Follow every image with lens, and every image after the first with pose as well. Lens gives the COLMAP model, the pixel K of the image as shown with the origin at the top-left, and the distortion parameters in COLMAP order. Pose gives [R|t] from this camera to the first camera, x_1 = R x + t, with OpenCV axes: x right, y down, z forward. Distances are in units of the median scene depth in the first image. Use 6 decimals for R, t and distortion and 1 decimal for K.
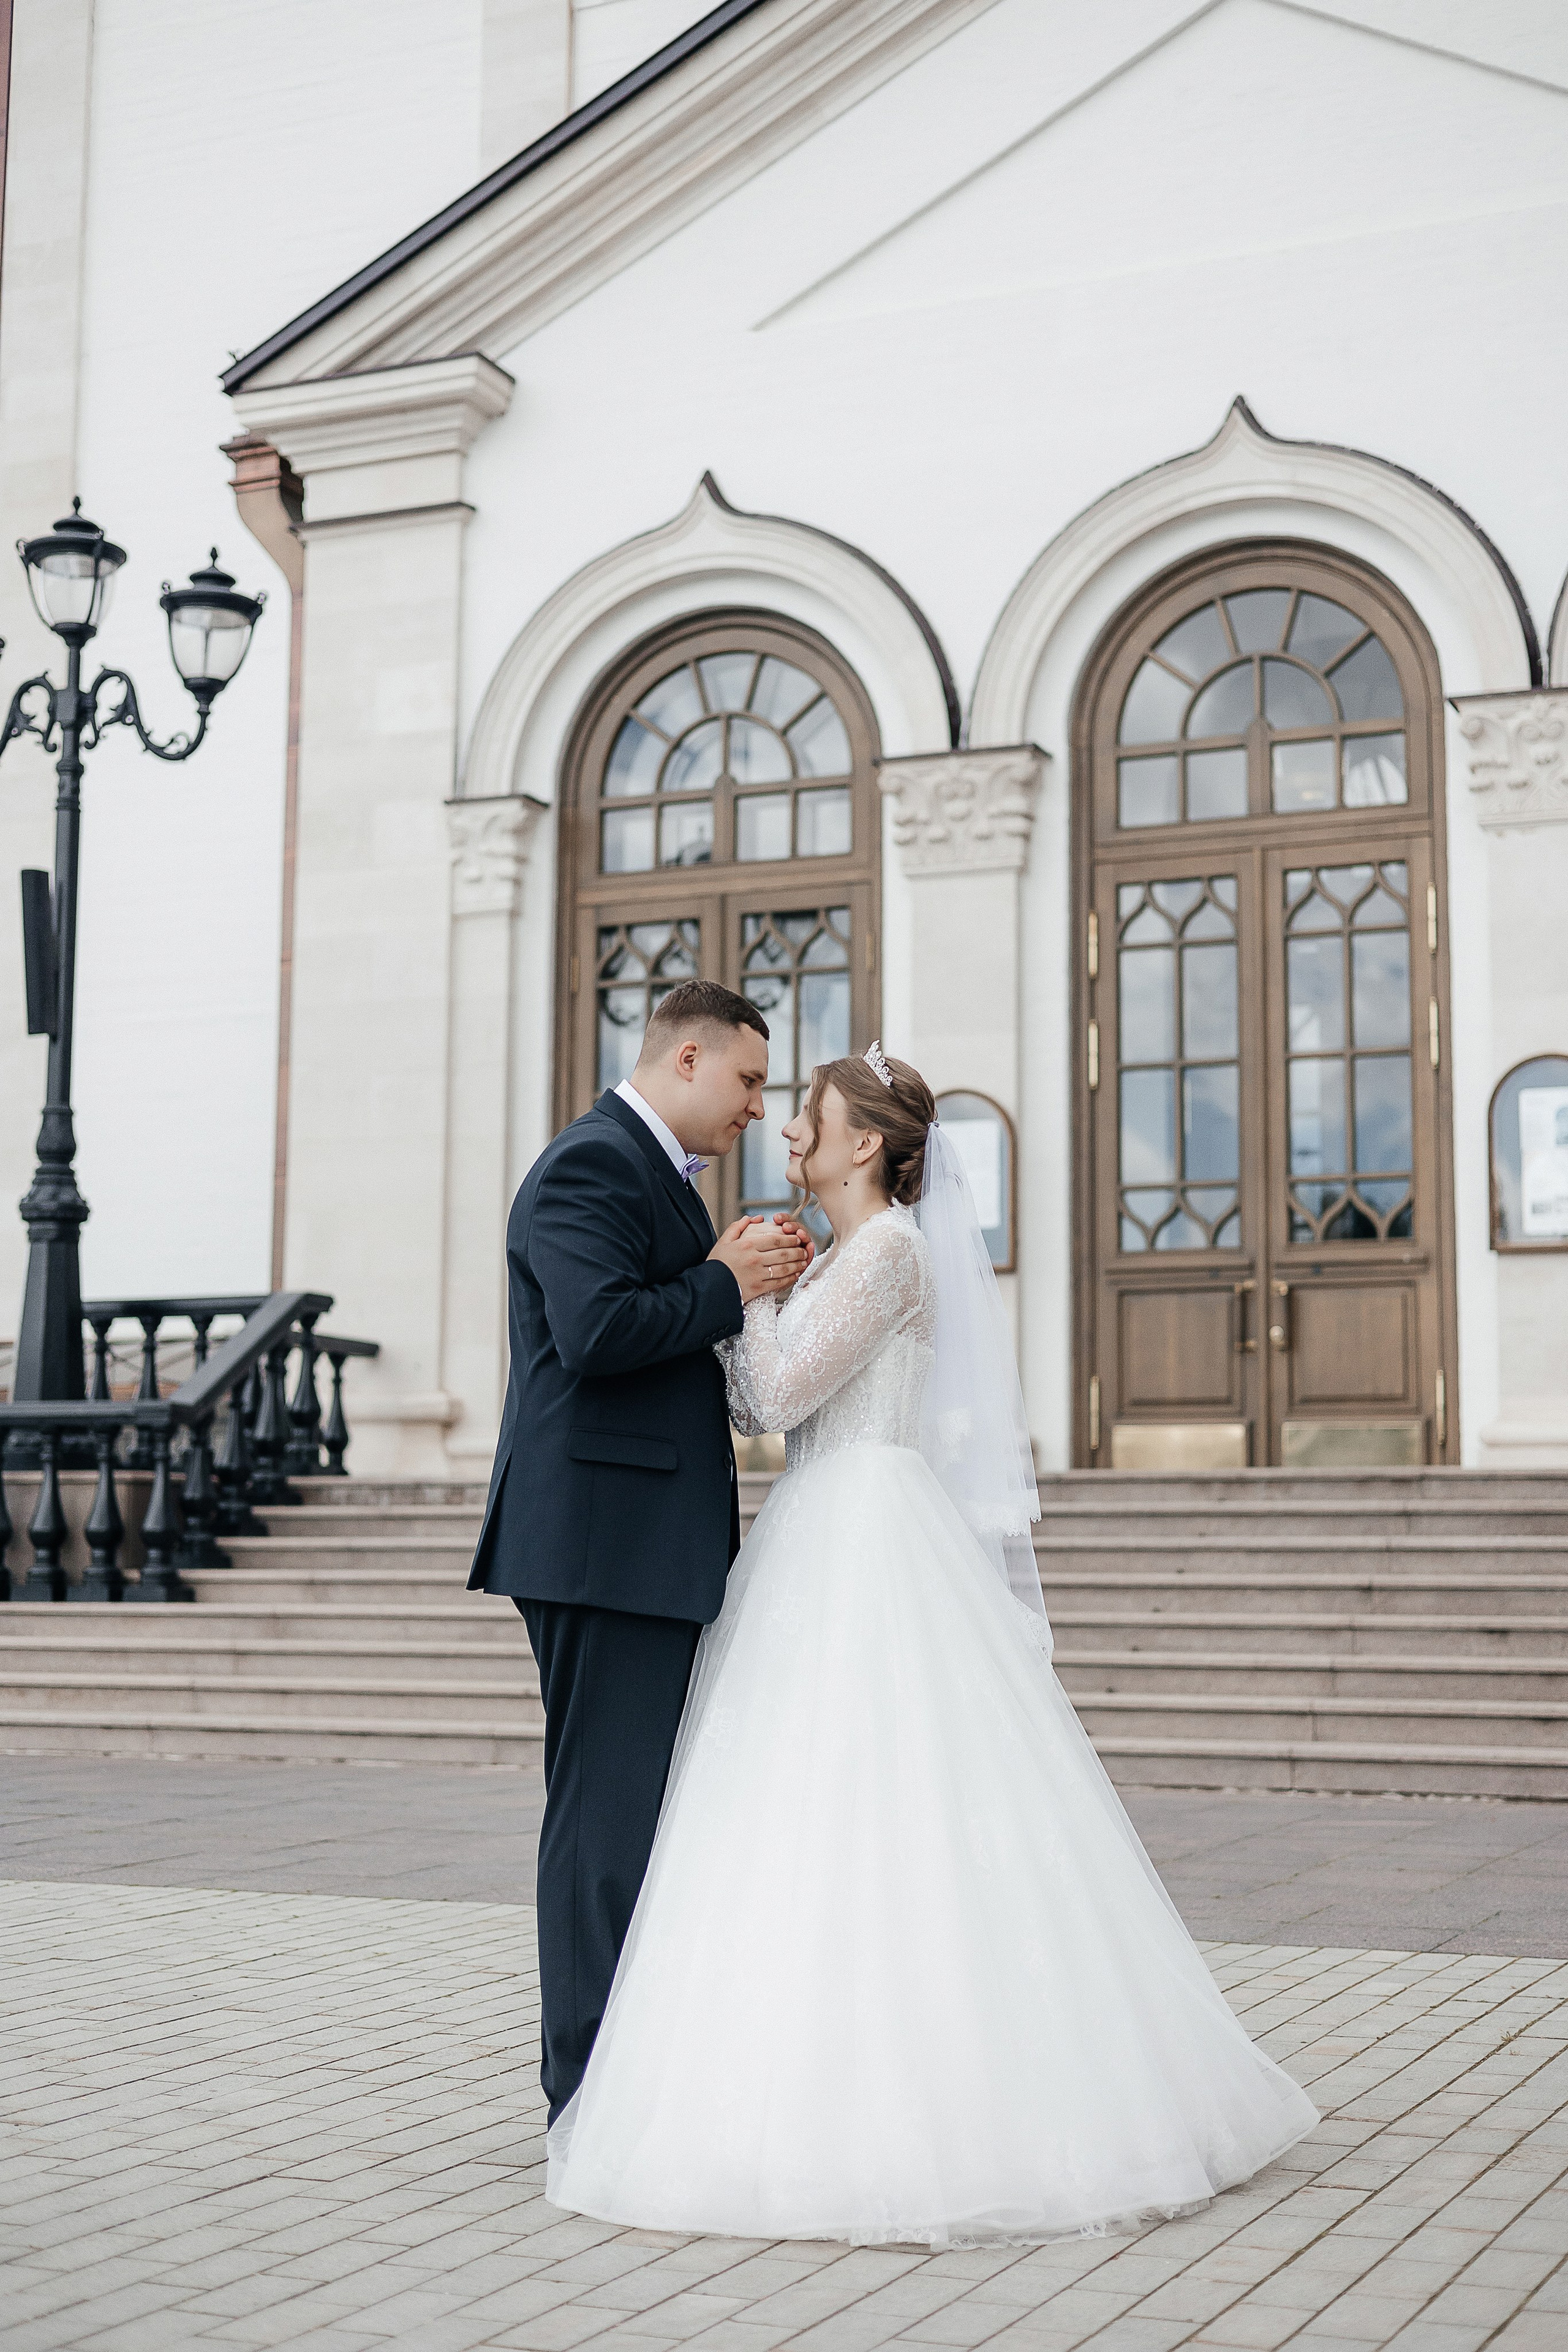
lens RADIAL K [[3324.9, 0, 782.0], [0, 3324.9, 1080.8], [0, 0, 1]] dist [-0.005688, -0.024565]
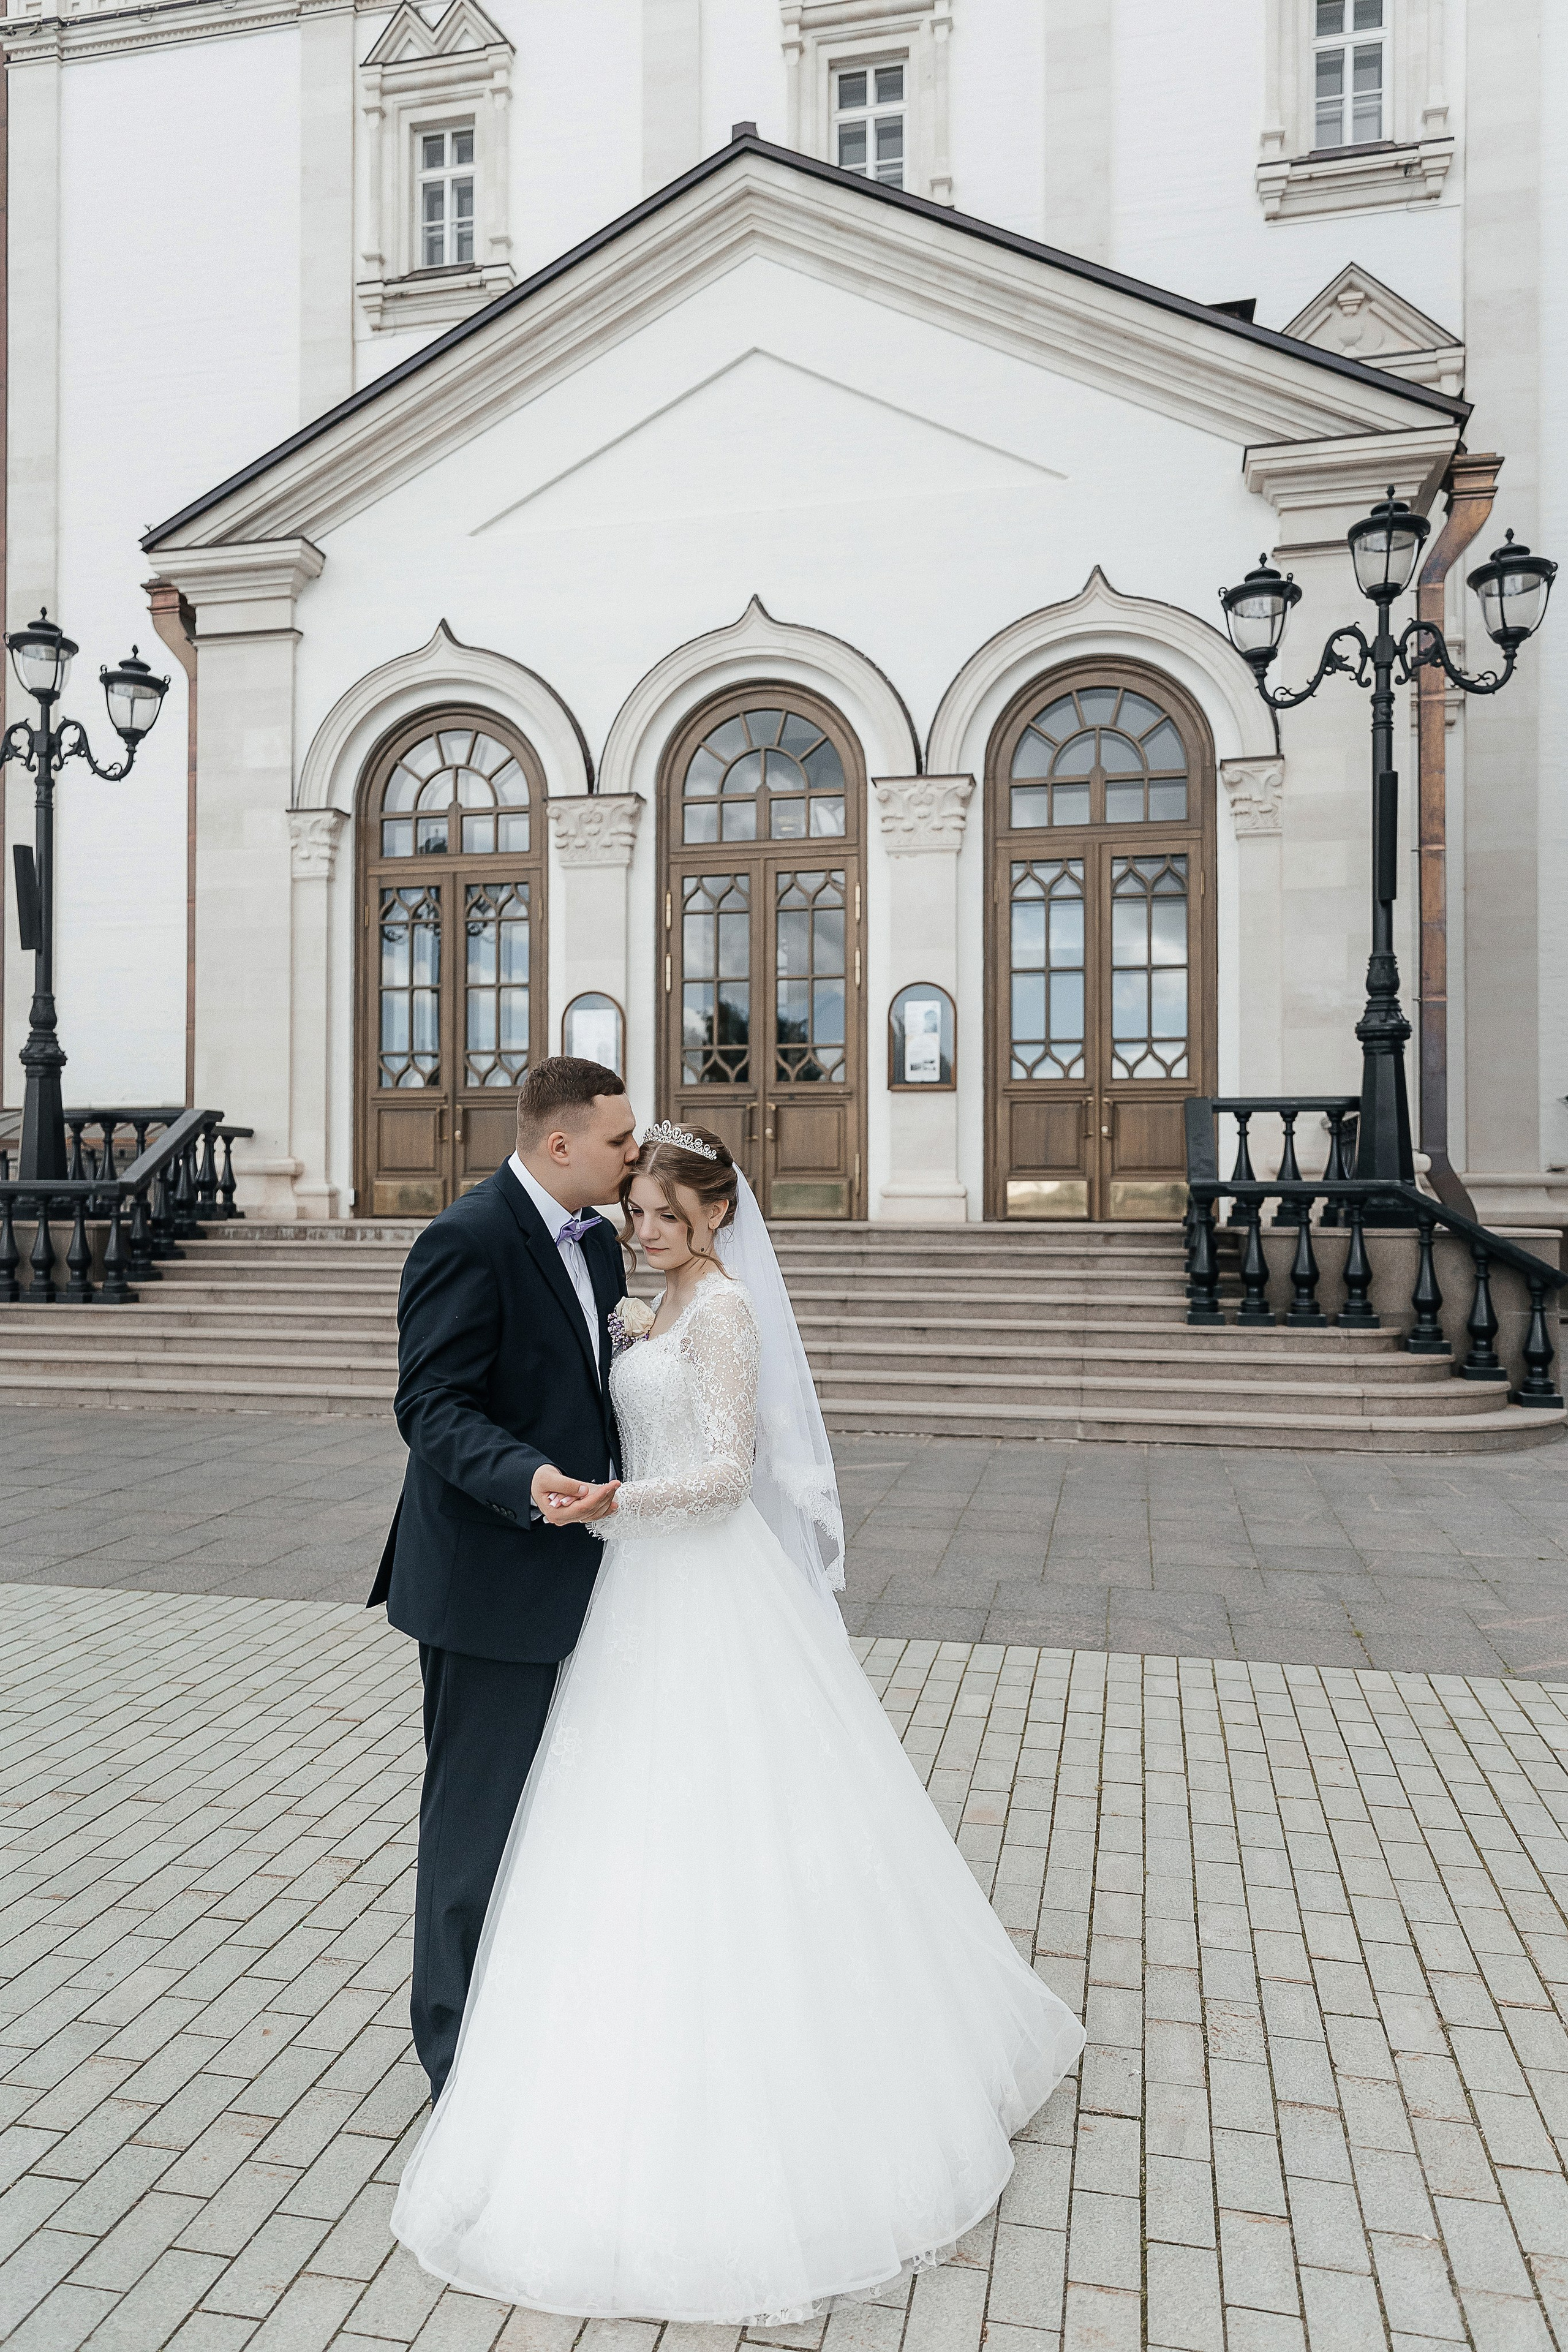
lens RADIAL K [[1591.0, 0, 784.0], [0, 1591.0, 1176.0], [0, 0, 1]] dist [0.005271, -0.000893]
pose [[0.979994, -0.001941, 0.199016, -0.015953], [-0.026243, 0.989962, 0.138877, -0.020623], [-0.197287, -0.141322, 0.970106, 0.146066]]
